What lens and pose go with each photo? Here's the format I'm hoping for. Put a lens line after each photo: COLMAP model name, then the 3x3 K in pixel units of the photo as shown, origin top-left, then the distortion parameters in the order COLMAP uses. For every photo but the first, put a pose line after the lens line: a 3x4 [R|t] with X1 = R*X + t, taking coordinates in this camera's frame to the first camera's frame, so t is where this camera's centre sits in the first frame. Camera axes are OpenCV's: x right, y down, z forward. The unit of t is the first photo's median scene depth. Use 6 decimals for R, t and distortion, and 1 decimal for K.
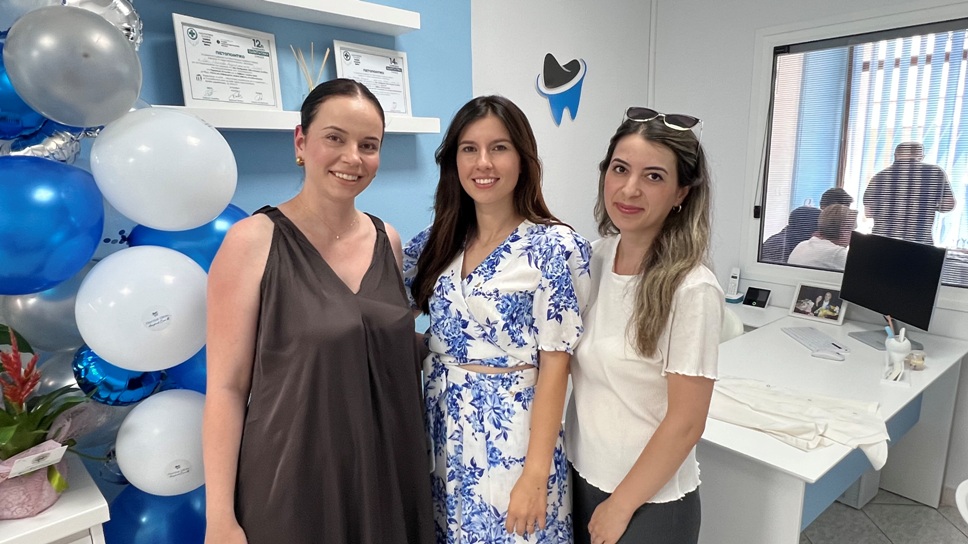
lens RADIAL K [[553.6, 0, 484.0], [0, 553.6, 272.0], [0, 0, 1]] dist [-0.006442, -0.001144]
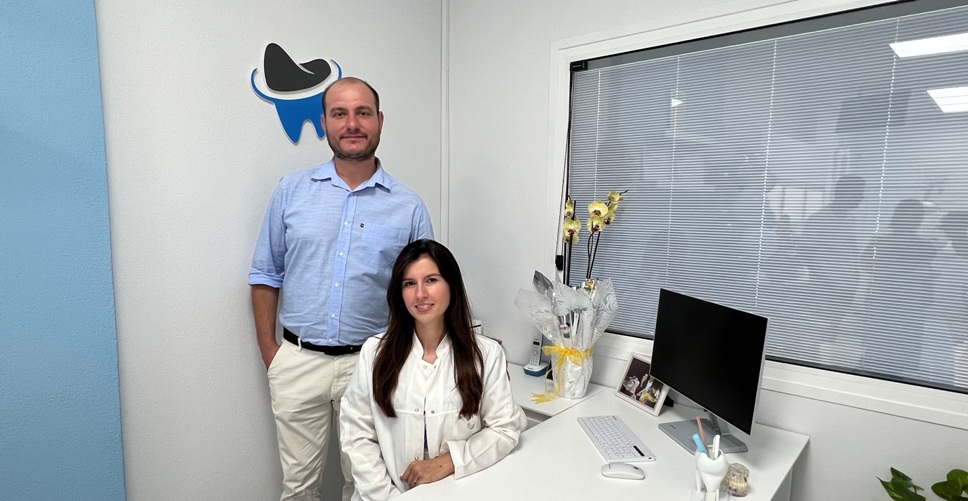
lens RADIAL K [[511.9, 0, 483.8], [0, 511.9, 272.9], [0, 0, 1]] dist [-0.001722, -0.001847]
pose [[0.983091, 0.005682, 0.183031, 0.312226], [0.009264, 0.996695, -0.080701, -0.041851], [-0.182885, 0.081032, 0.979789, 0.361964]]
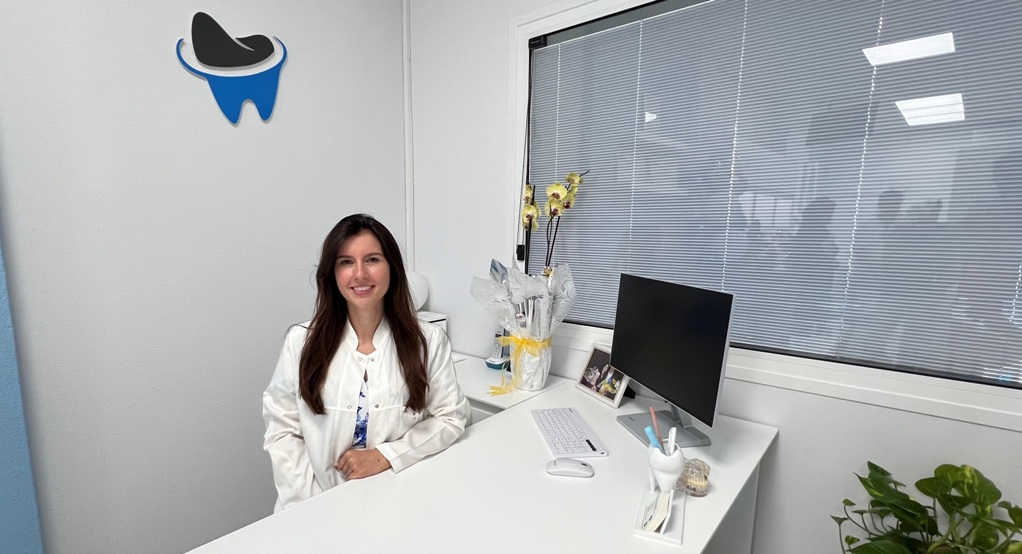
lens RADIAL K [[460.0, 0, 480.1], [0, 460.0, 301.9], [0, 0, 1]] dist [0.000186, 0.000307]
pose [[0.984468, -0.010769, 0.175234, 0.406256], [0.018519, 0.998918, -0.042649, -0.013400], [-0.174585, 0.045232, 0.983603, 0.468797]]
